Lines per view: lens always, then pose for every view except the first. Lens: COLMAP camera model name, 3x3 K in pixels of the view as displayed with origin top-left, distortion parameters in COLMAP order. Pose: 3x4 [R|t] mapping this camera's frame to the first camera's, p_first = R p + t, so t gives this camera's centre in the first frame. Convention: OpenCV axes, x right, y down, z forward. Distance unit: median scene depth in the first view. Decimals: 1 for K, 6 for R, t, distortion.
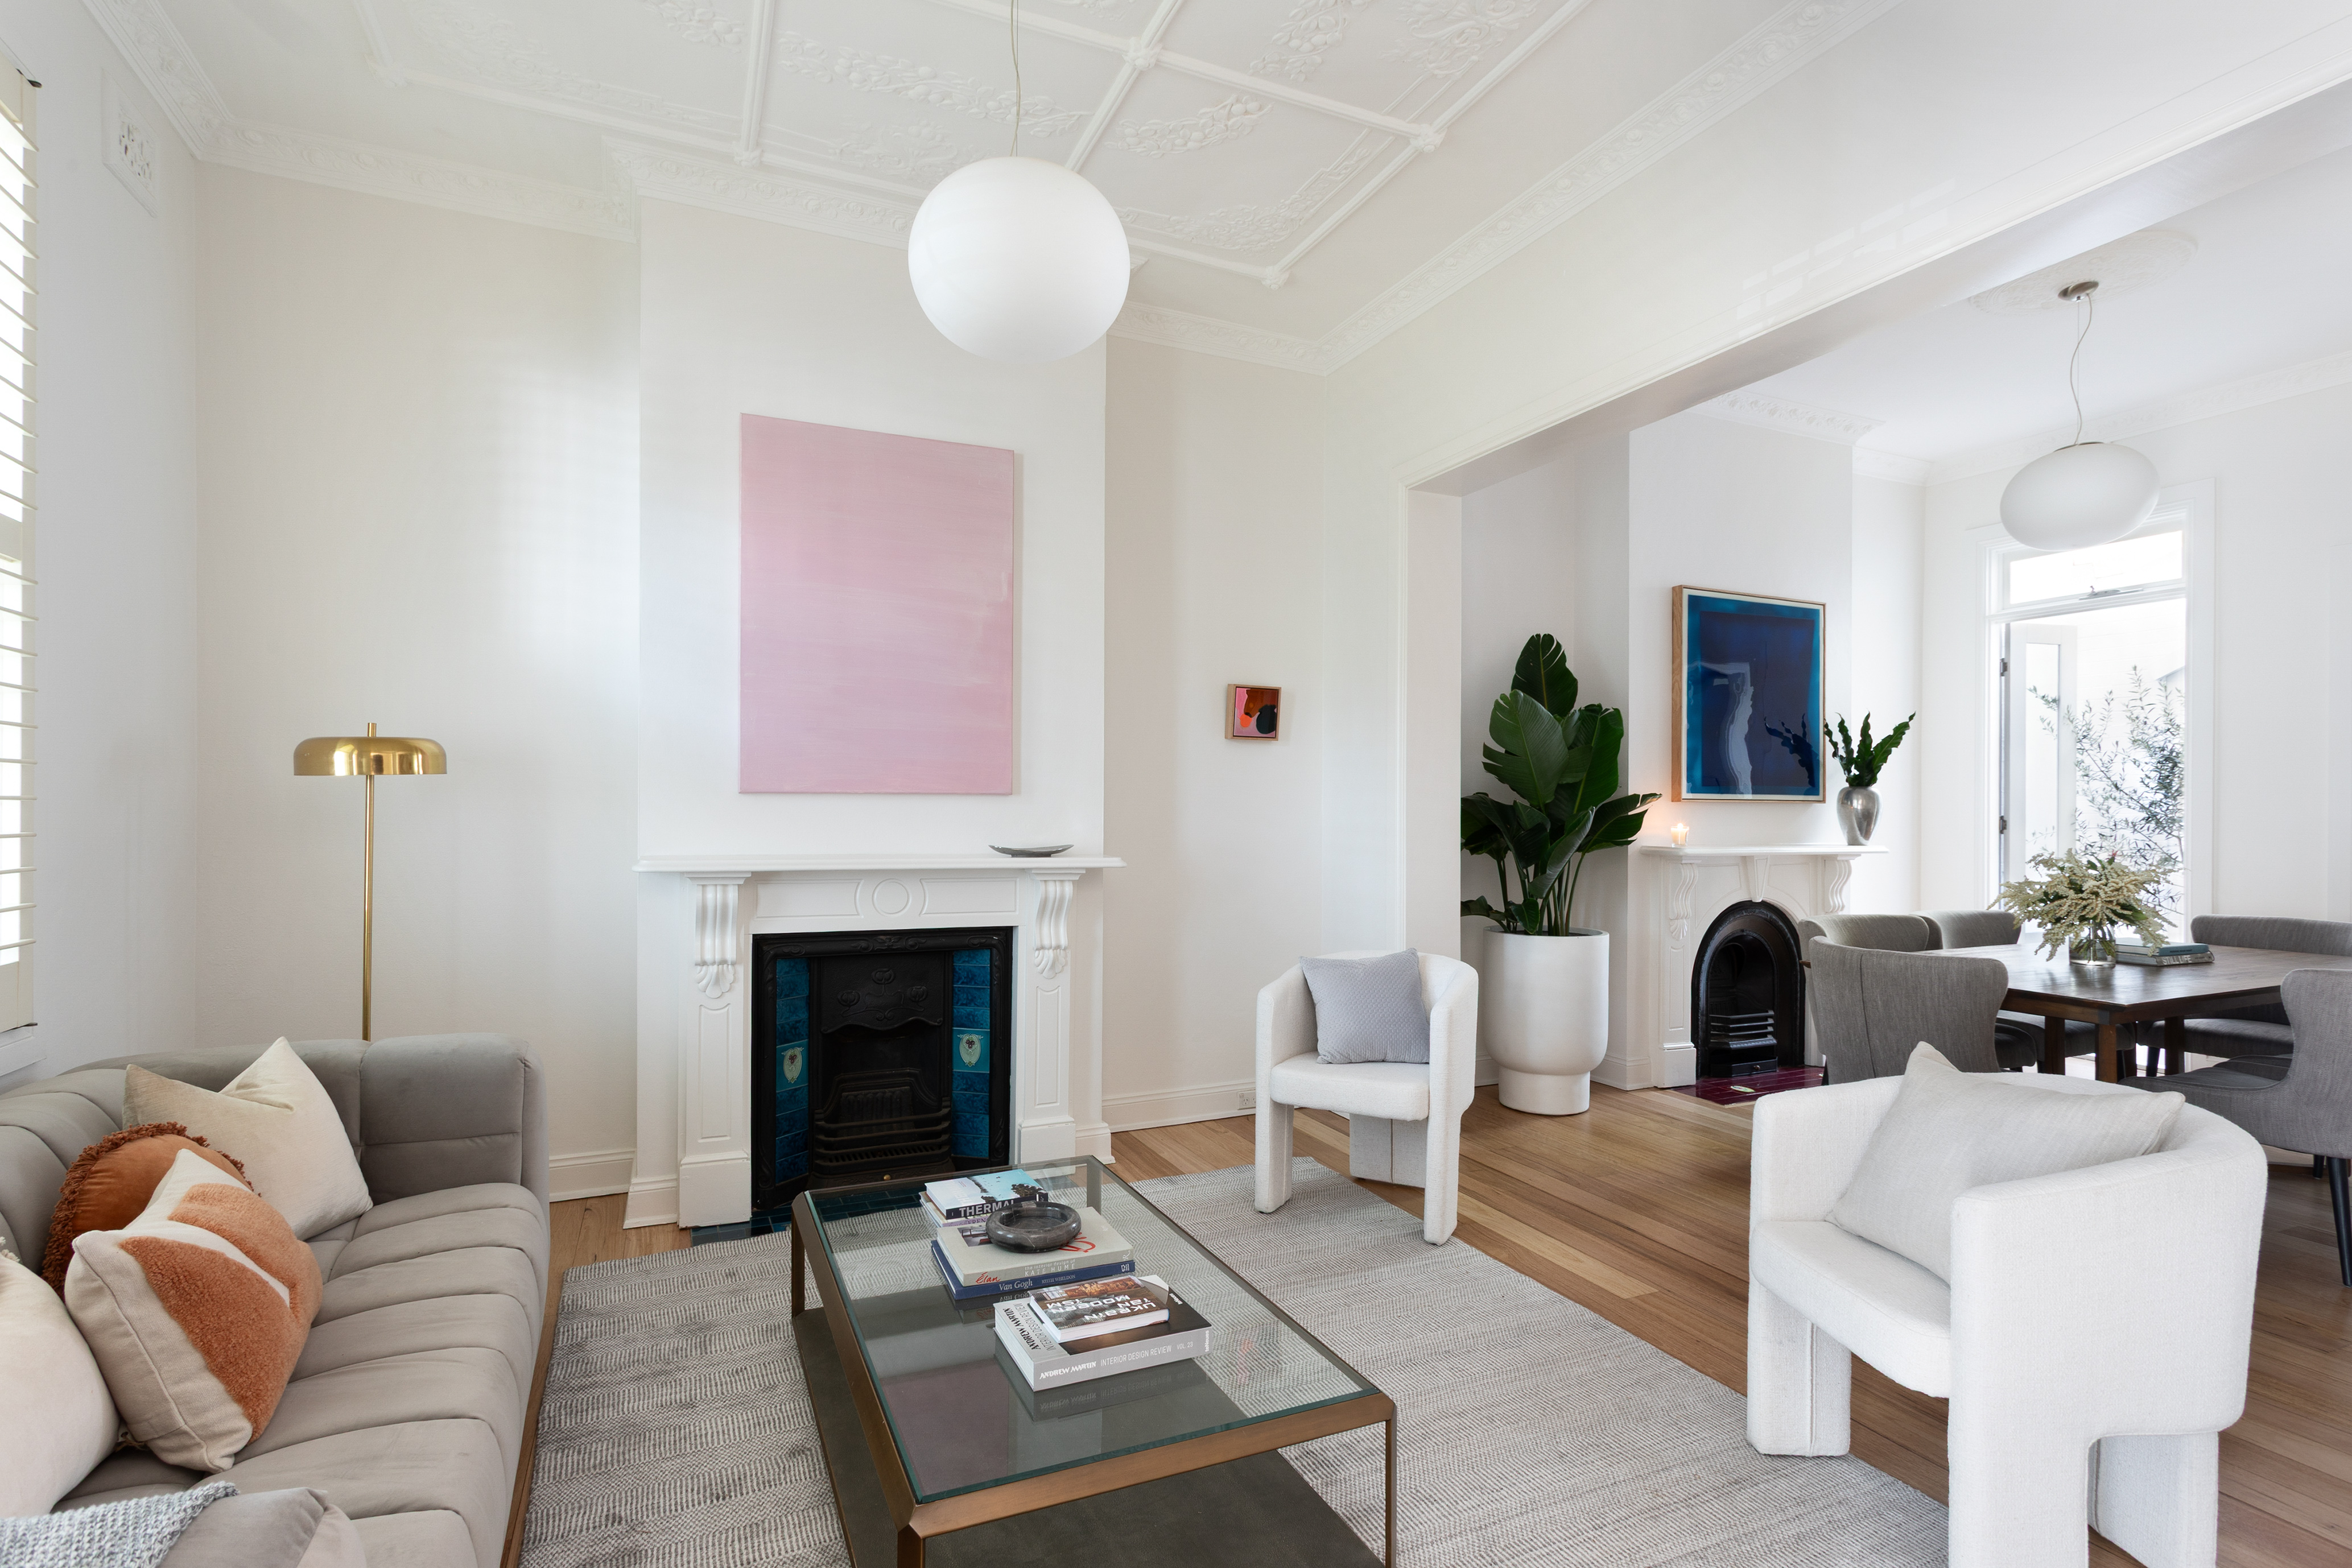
lens RADIAL K [[1150.1, 0, 1154.5], [0, 1150.1, 805.7], [0, 0, 1]] dist [0.002728, 0.000949]
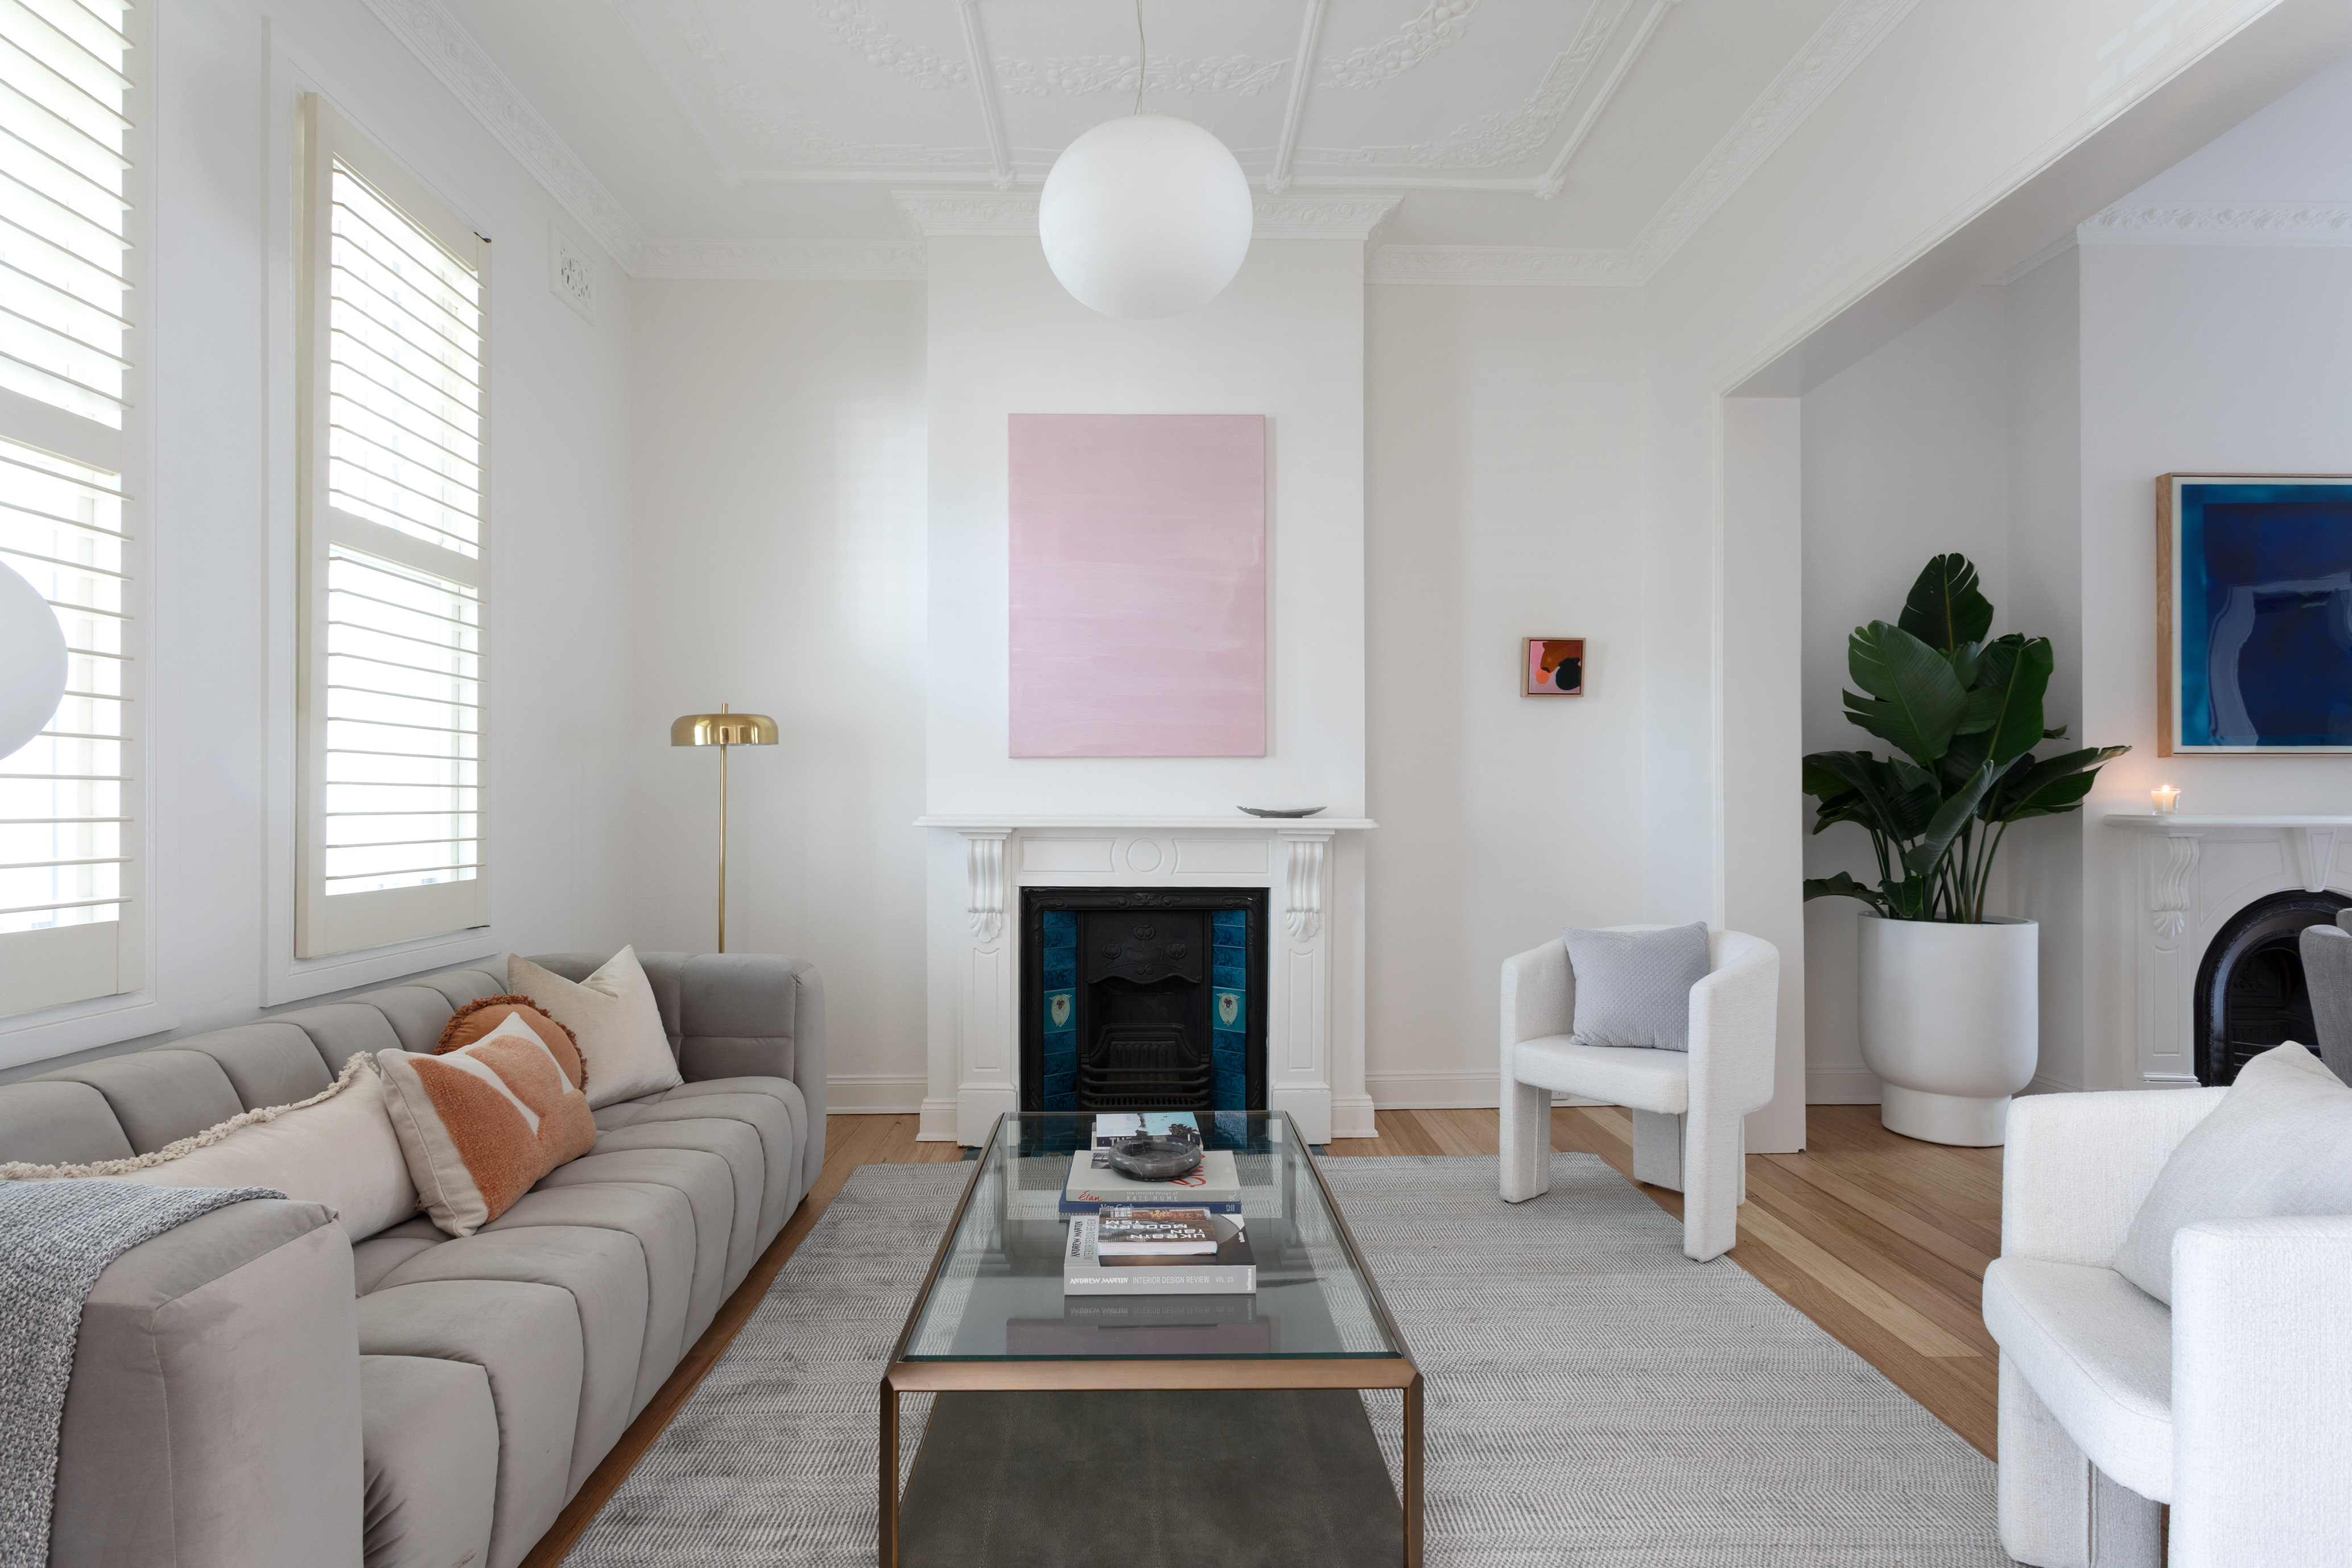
lens RADIAL K [[1150.1, 0, 1132.0], [0, 1150.1, 796.1], [0, 0, 1]] dist [0.002728, 0.000949]
pose [[0.917018, -0.008532, -0.398754, 0.177068], [0.006103, 0.999954, -0.007360, 0.032572], [0.398799, 0.004316, 0.917028, 0.034411]]
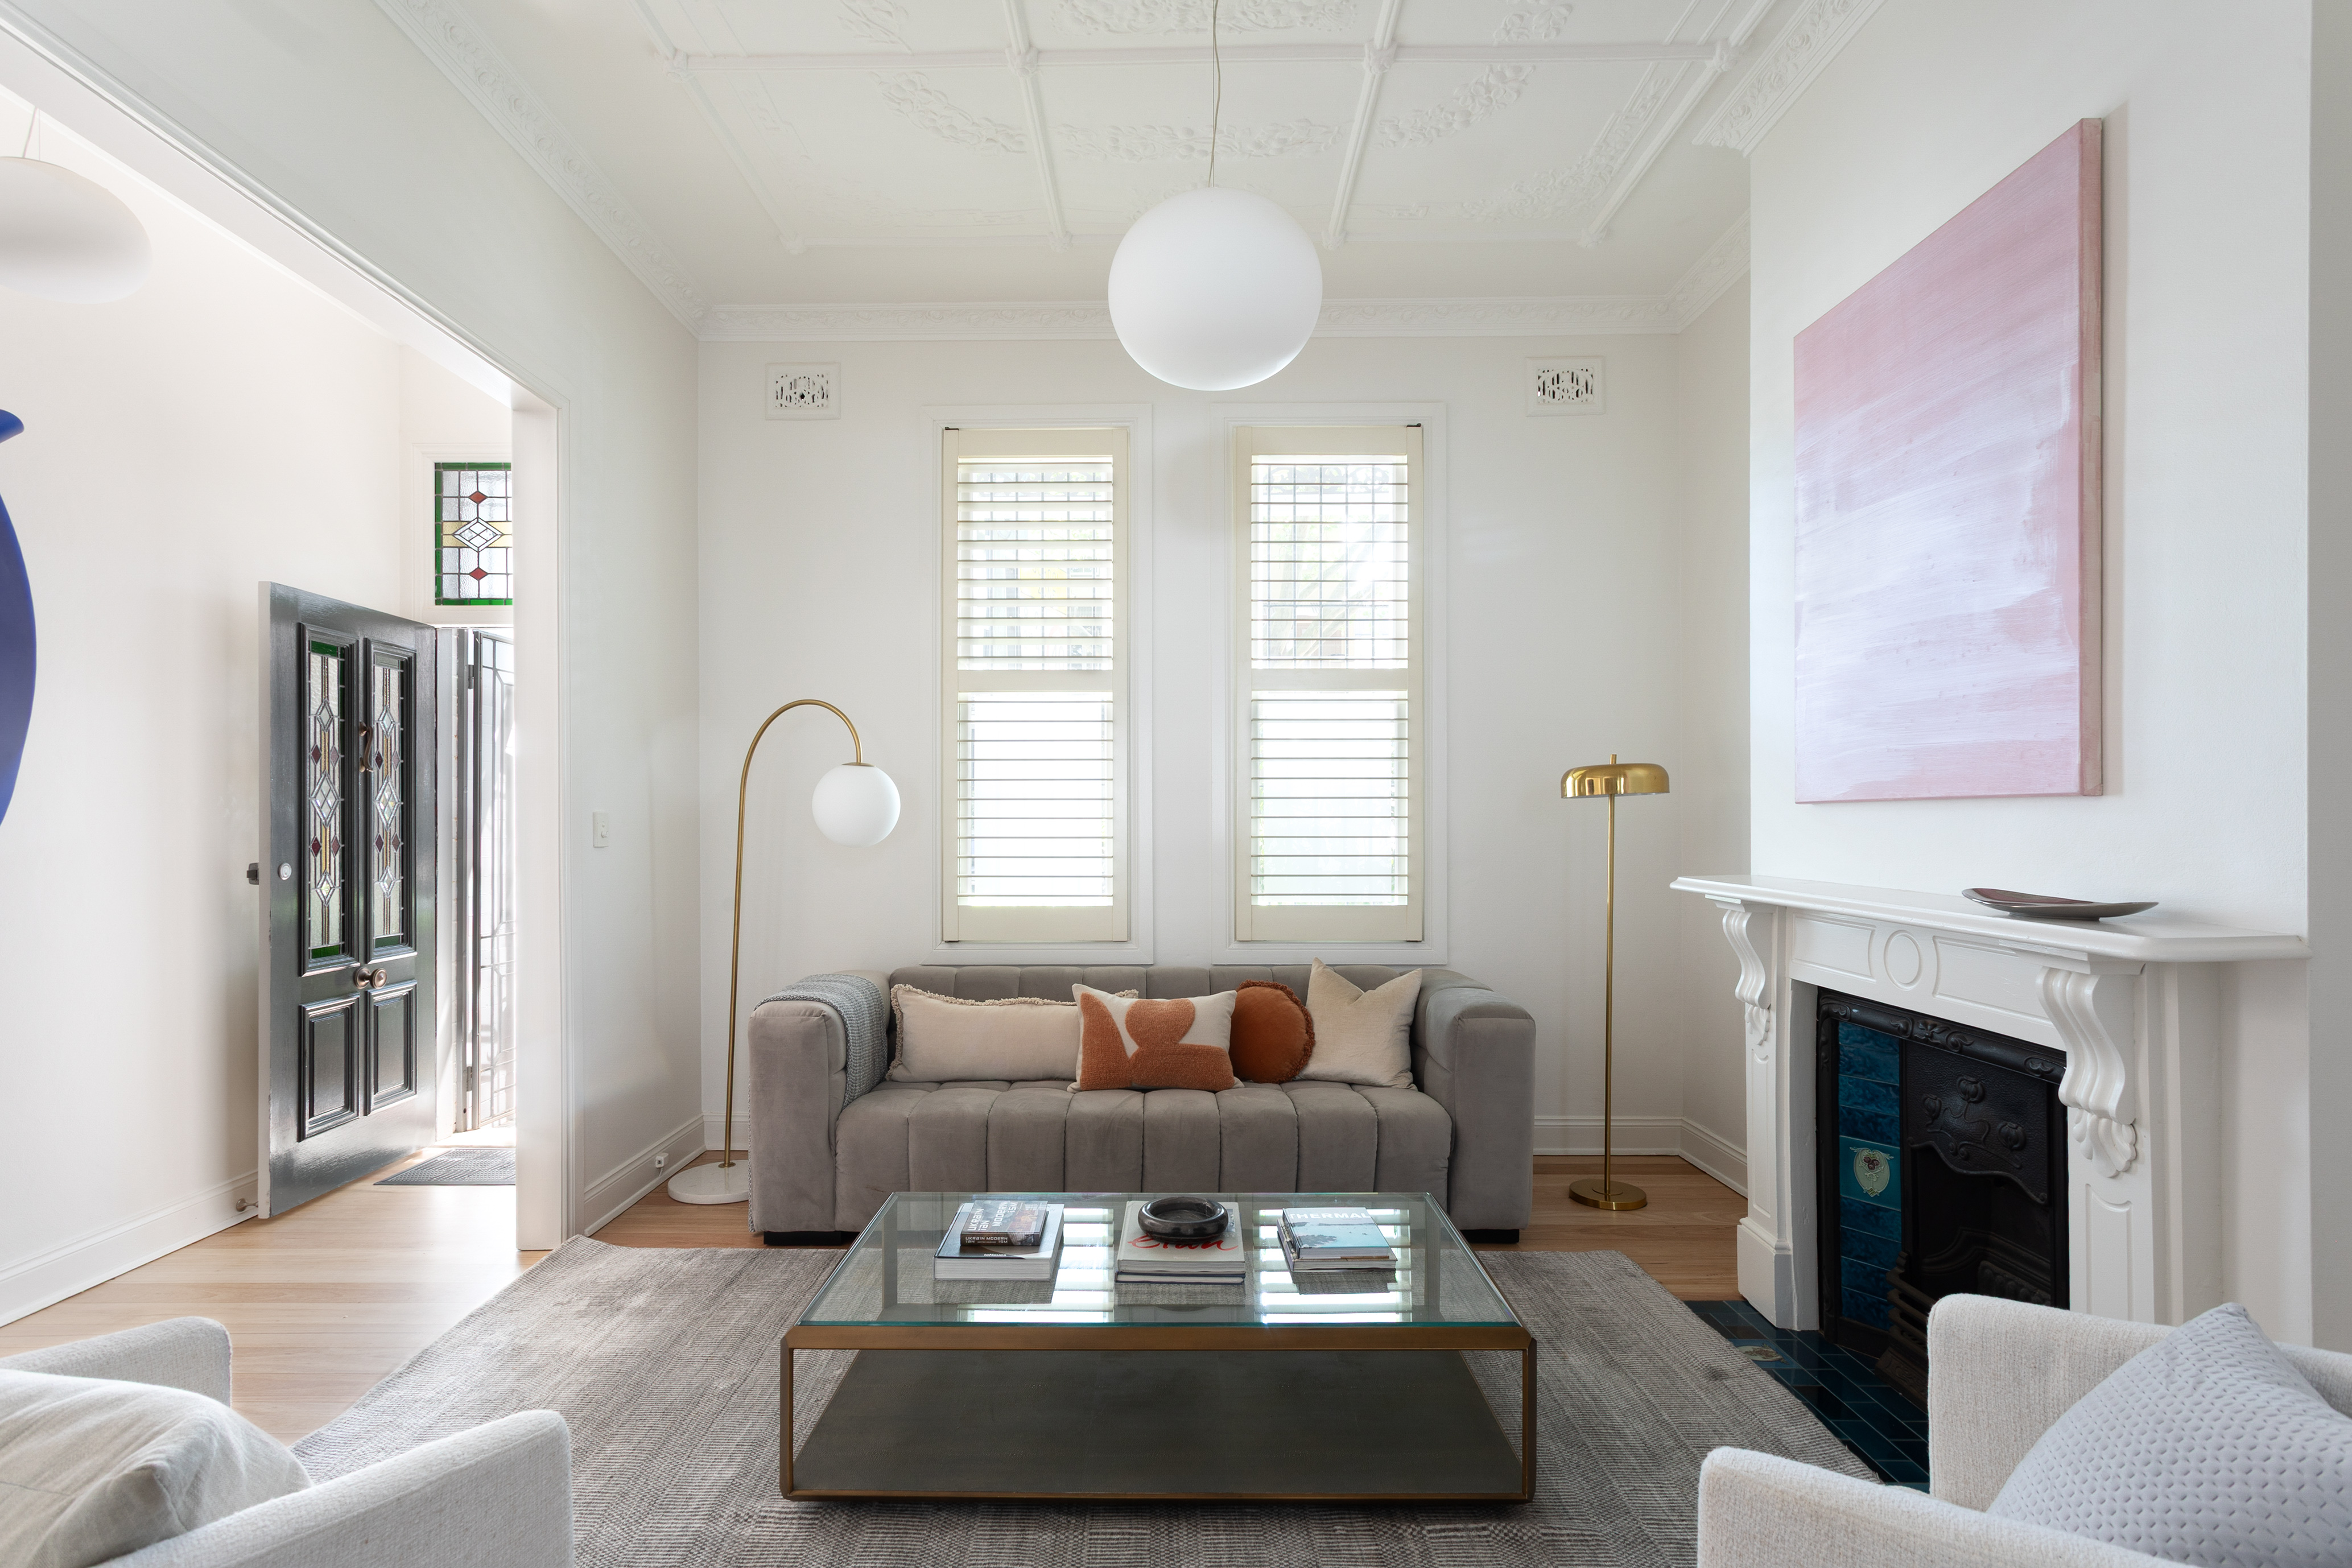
lens RADIAL K [[1150.1, 0, 1161.1], [0, 1150.1, 823.1], [0, 0, 1]] dist [0.002728, 0.000949]
pose [[-0.401568, -0.001516, -0.915828, 0.533326], [-0.001739, 0.999998, -0.000893, 0.004229], [0.915828, 0.001234, -0.401570, 0.867488]]
